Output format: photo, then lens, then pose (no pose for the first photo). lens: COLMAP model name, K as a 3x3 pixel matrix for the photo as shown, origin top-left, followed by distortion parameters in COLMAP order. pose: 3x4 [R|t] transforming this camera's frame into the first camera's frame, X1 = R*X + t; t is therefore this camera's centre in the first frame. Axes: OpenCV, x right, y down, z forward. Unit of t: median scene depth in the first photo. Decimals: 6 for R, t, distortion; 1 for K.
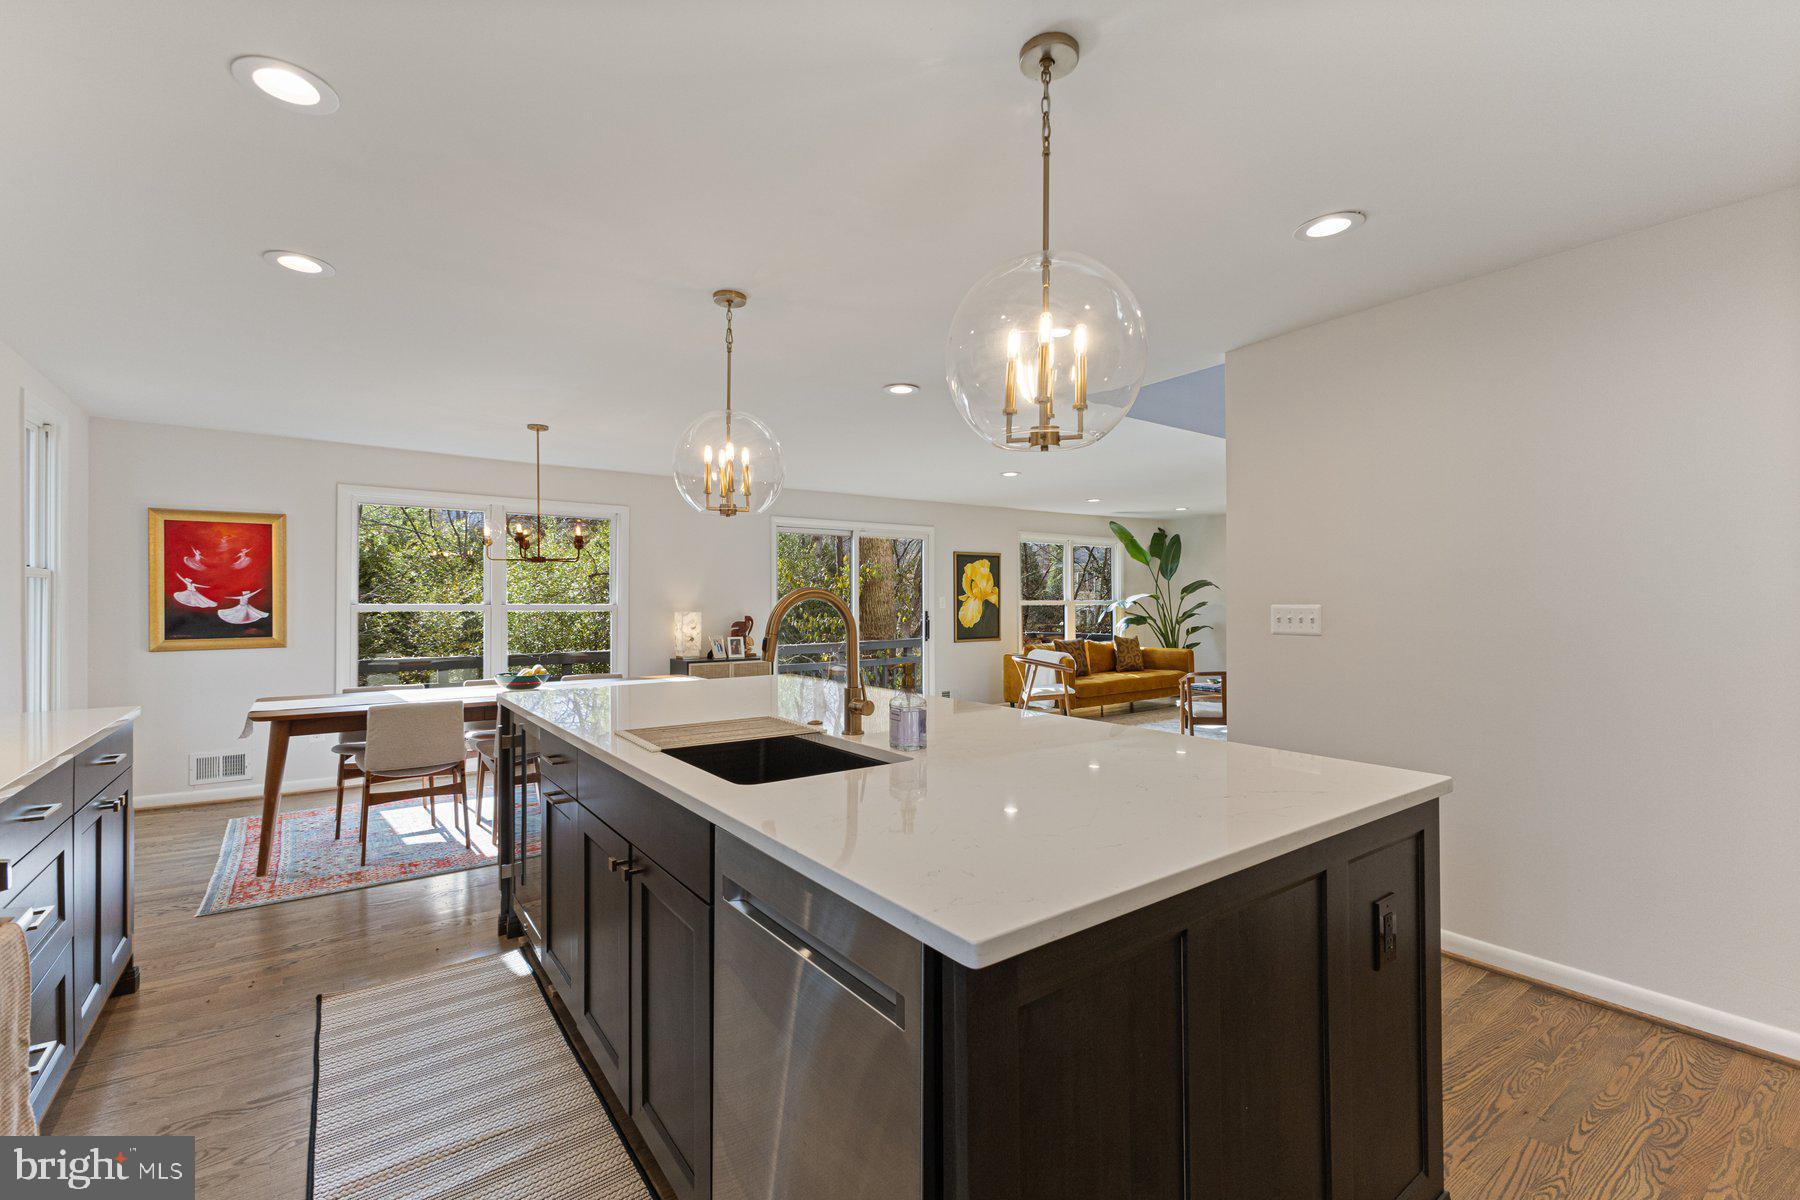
lens RADIAL K [[776.3, 0, 899.0], [0, 776.3, 590.3], [0, 0, 1]] dist [0.009191, -0.004594]
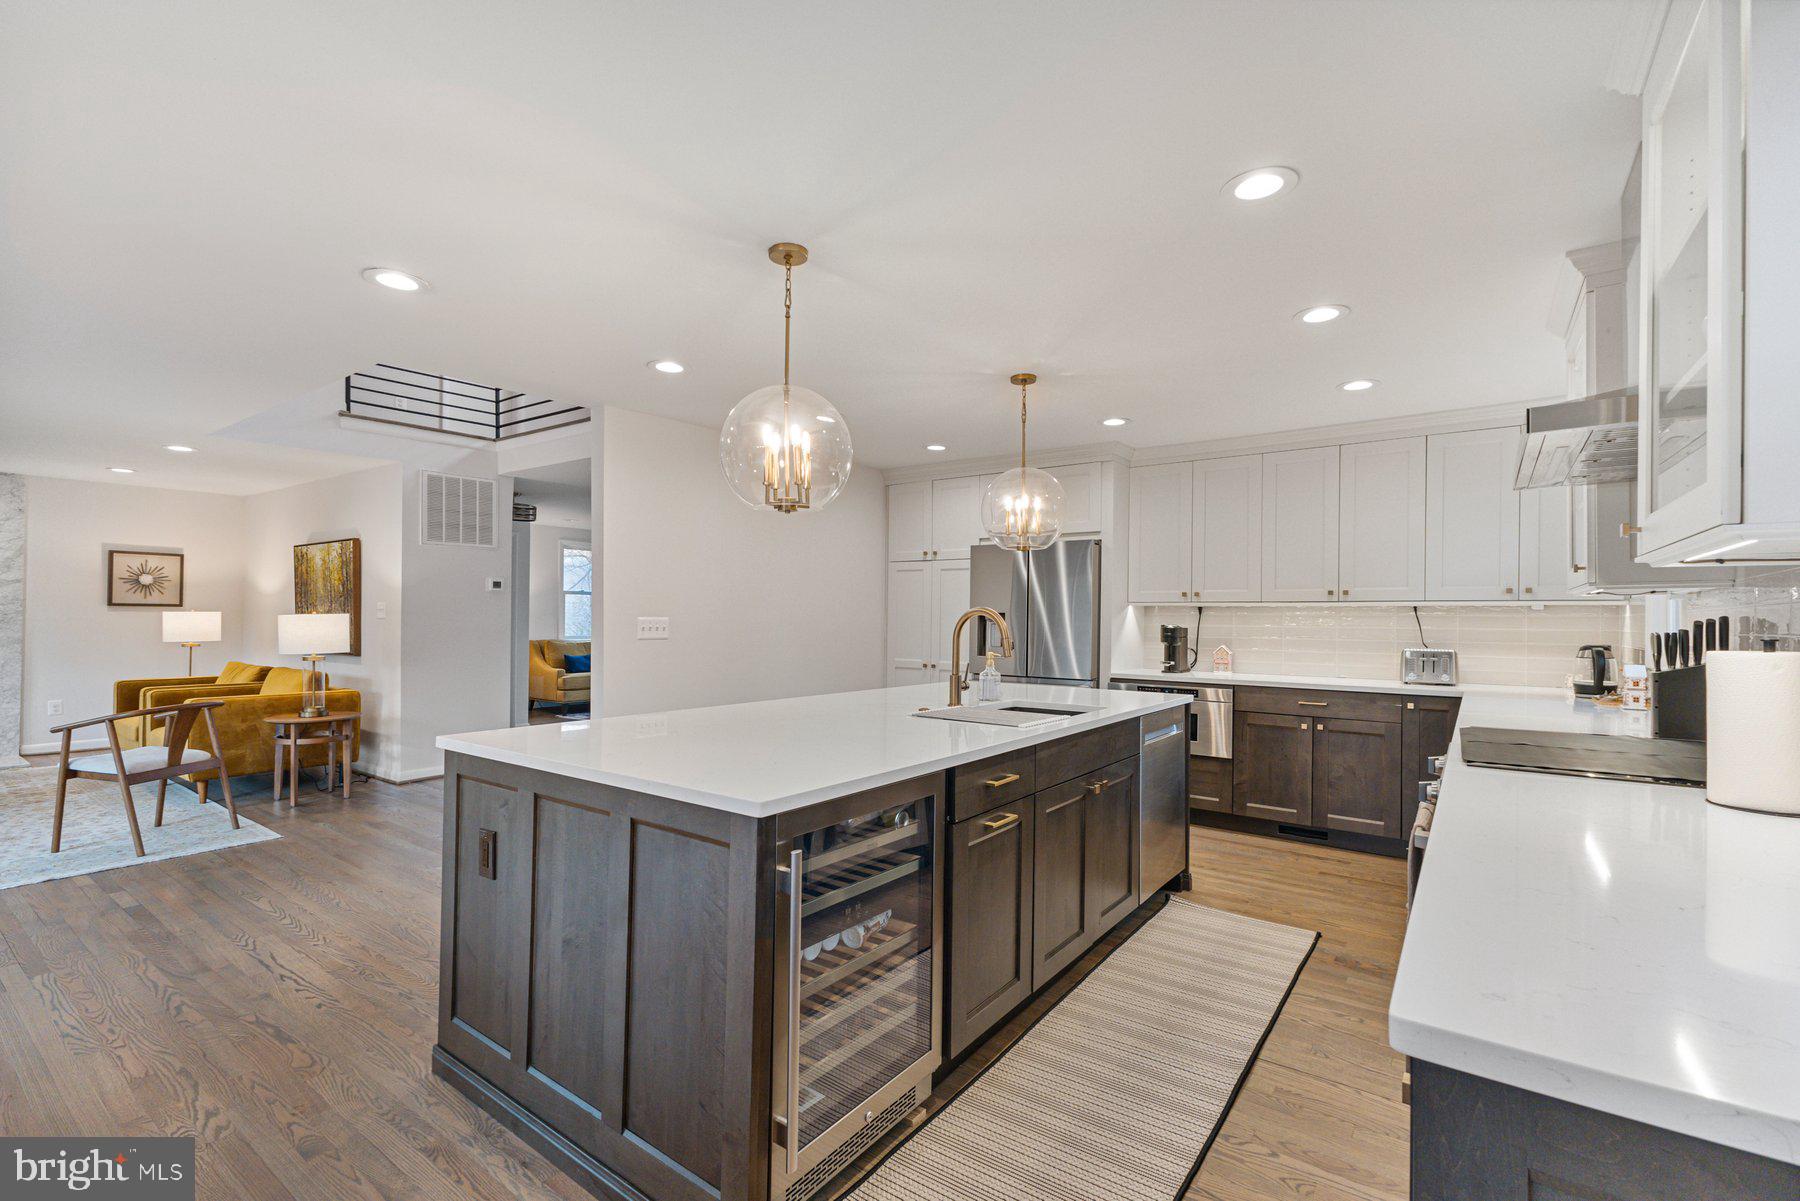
lens RADIAL K [[776.3, 0, 918.8], [0, 776.3, 616.8], [0, 0, 1]] dist [0.009191, -0.004594]
pose [[-0.321530, 0.004908, 0.946887, -0.328299], [-0.022047, 0.999677, -0.012668, 0.009155], [-0.946643, -0.024949, -0.321318, 0.361271]]
